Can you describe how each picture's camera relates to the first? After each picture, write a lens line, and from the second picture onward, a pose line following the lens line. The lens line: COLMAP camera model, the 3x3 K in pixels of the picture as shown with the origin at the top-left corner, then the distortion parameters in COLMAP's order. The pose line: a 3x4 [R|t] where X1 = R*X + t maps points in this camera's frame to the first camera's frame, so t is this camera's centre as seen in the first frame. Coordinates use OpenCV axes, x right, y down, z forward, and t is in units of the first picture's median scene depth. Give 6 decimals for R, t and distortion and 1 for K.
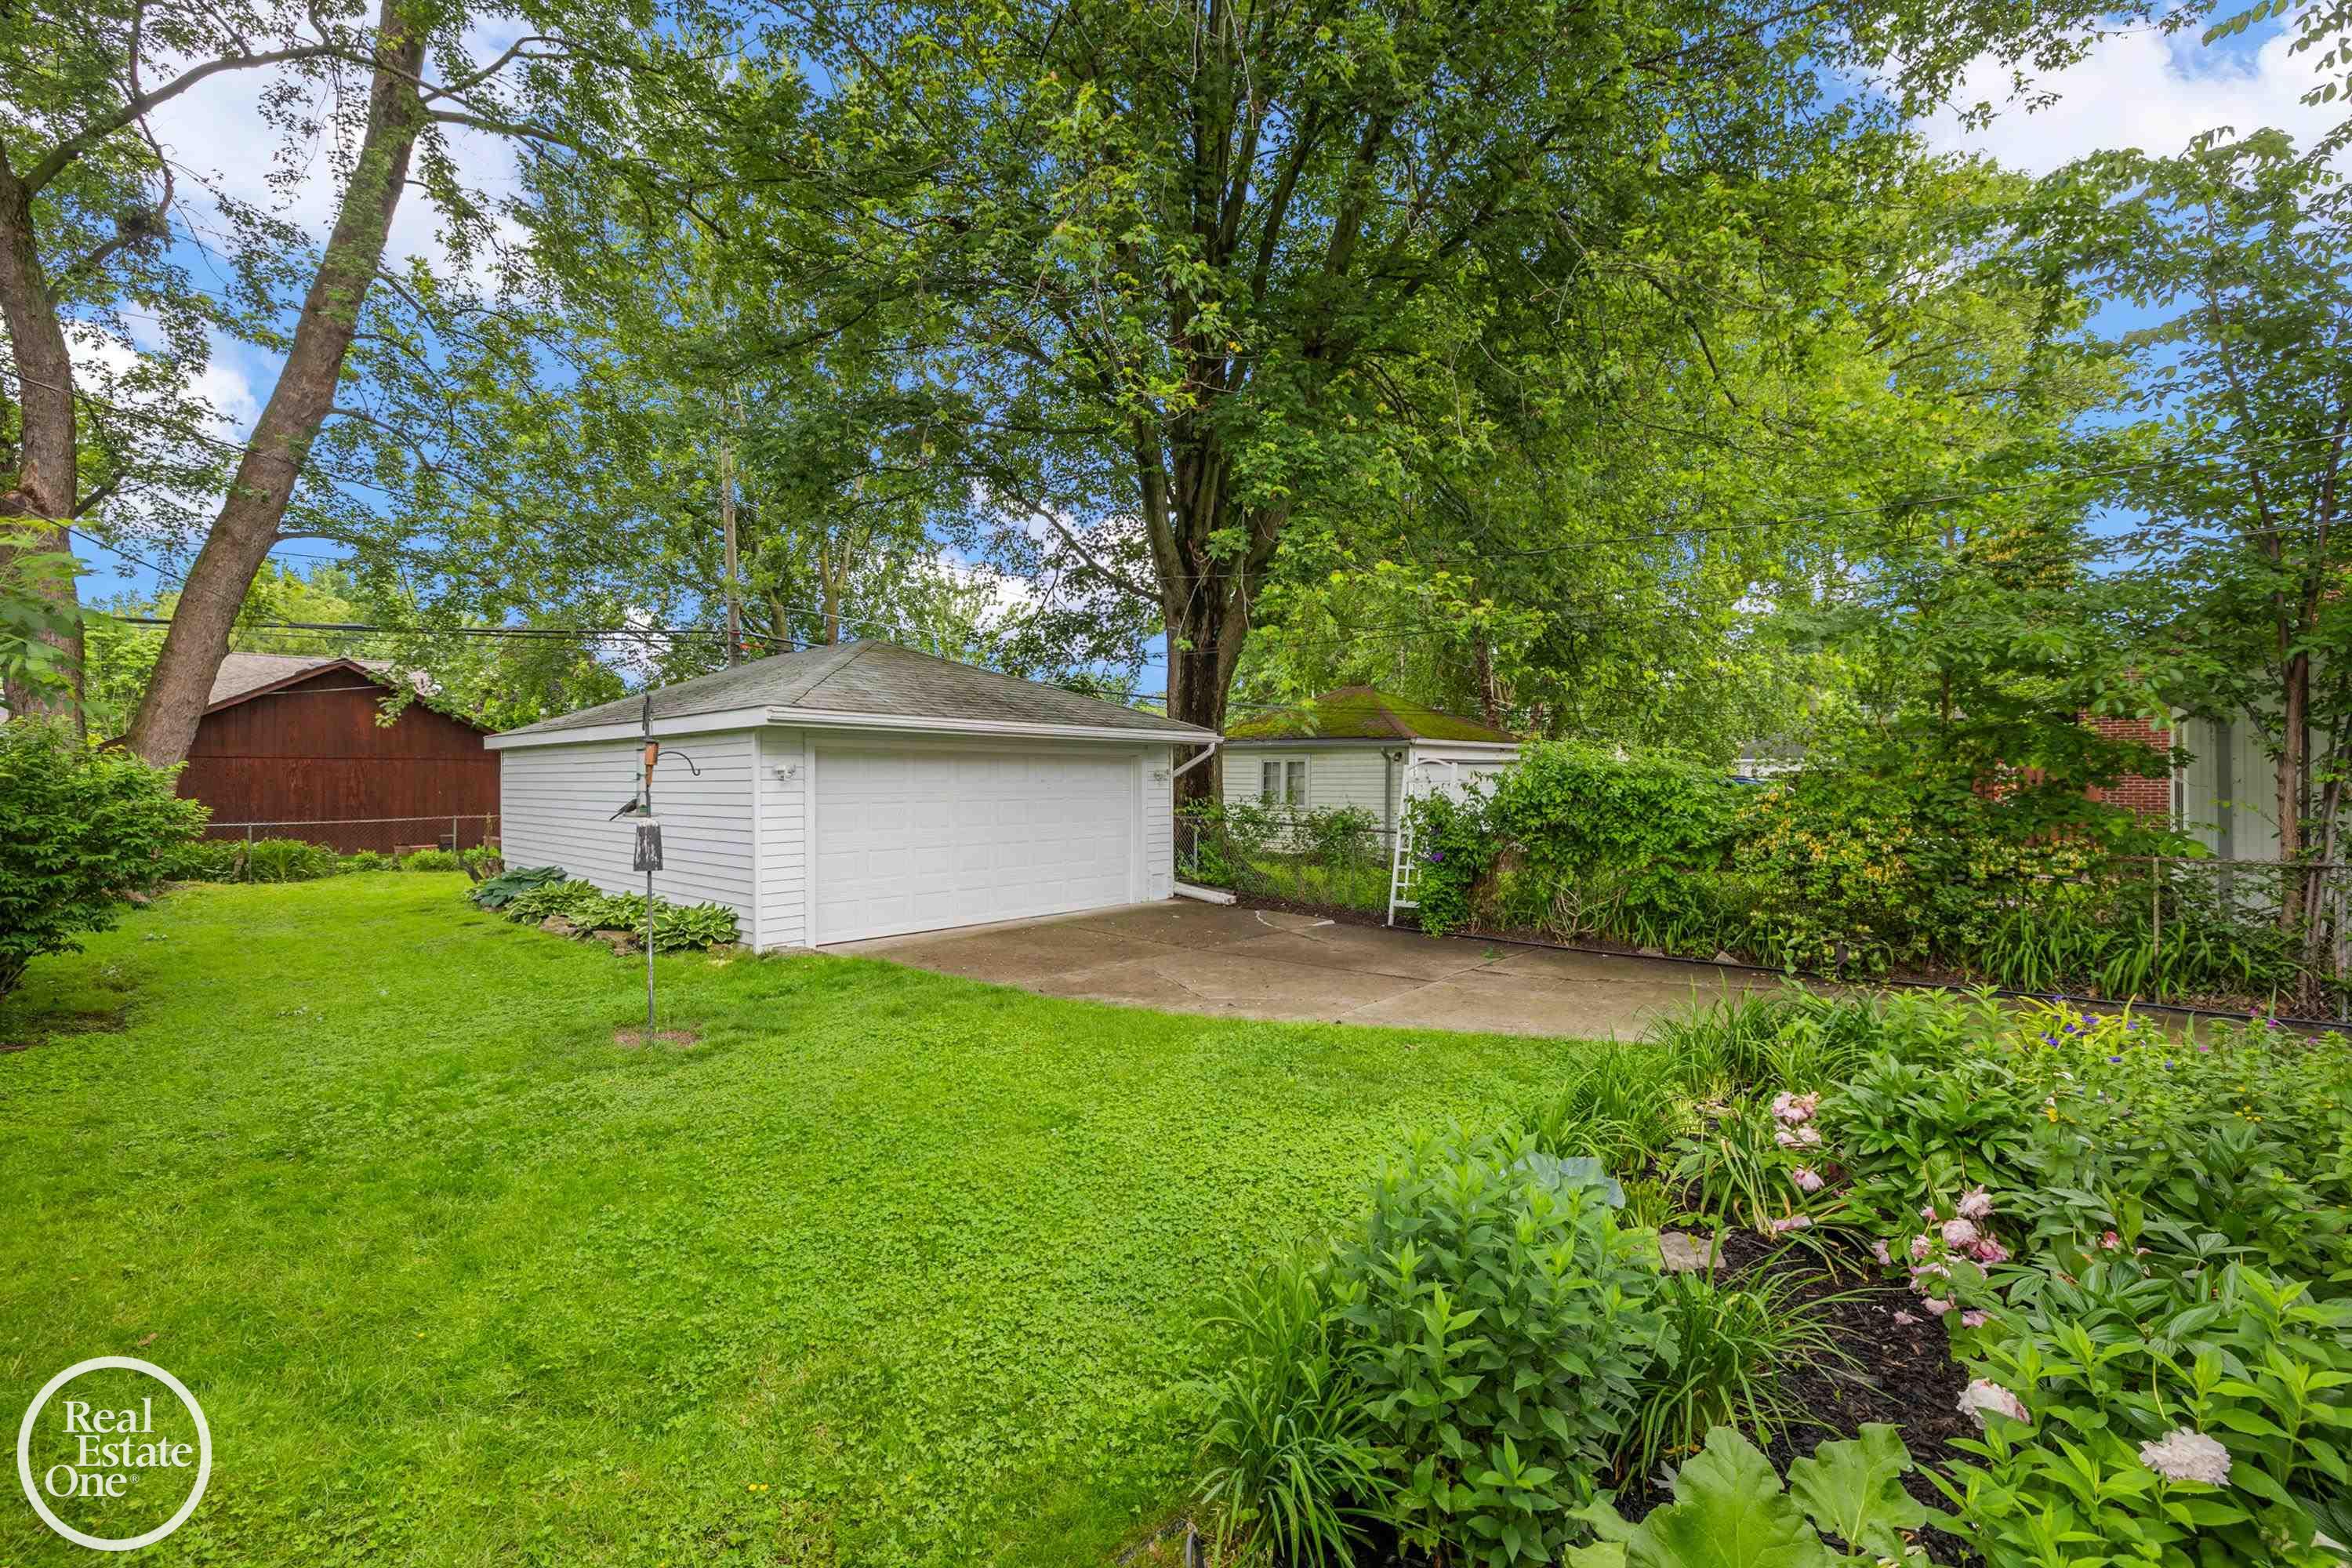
lens RADIAL K [[1009.1, 0, 1179.8], [0, 1009.1, 781.4], [0, 0, 1]] dist [-0.000797, -0.000399]
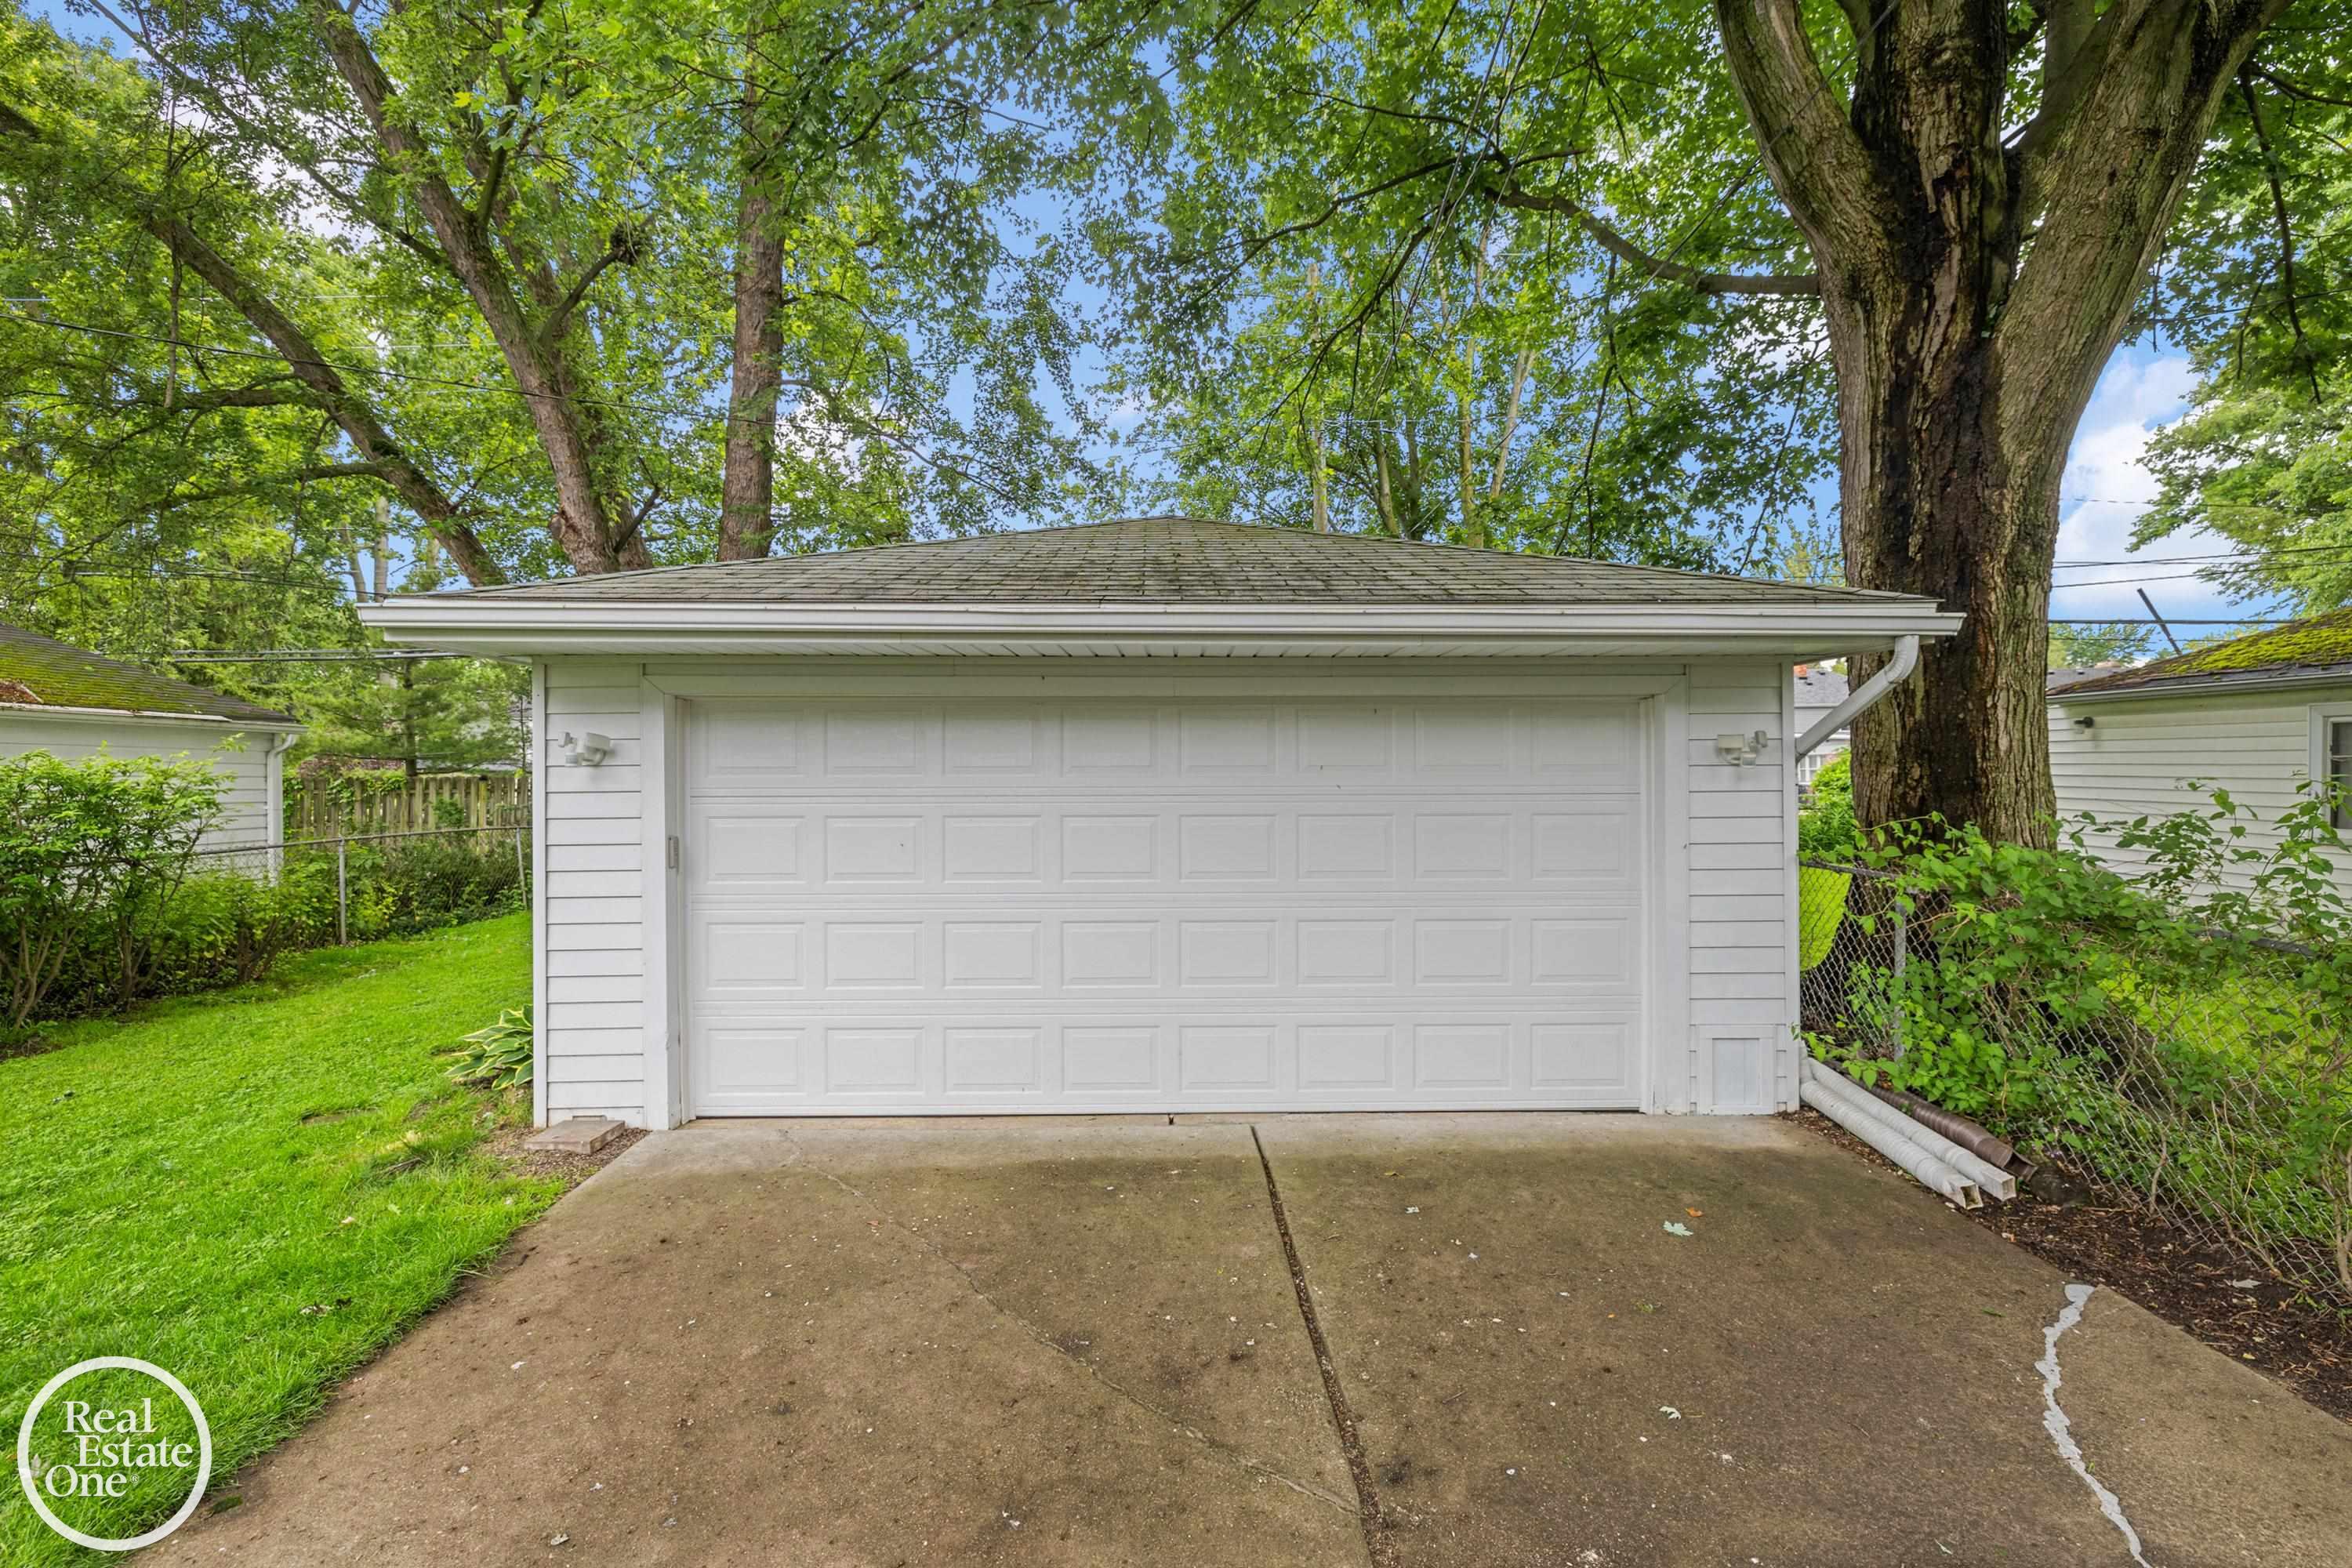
lens RADIAL K [[1009.1, 0, 1170.7], [0, 1009.1, 777.1], [0, 0, 1]] dist [-0.000797, -0.000399]
pose [[0.683698, 0.000512, -0.729765, 0.099071], [0.001801, 0.999996, 0.002388, 0.002020], [0.729763, -0.002947, 0.683694, 0.634974]]
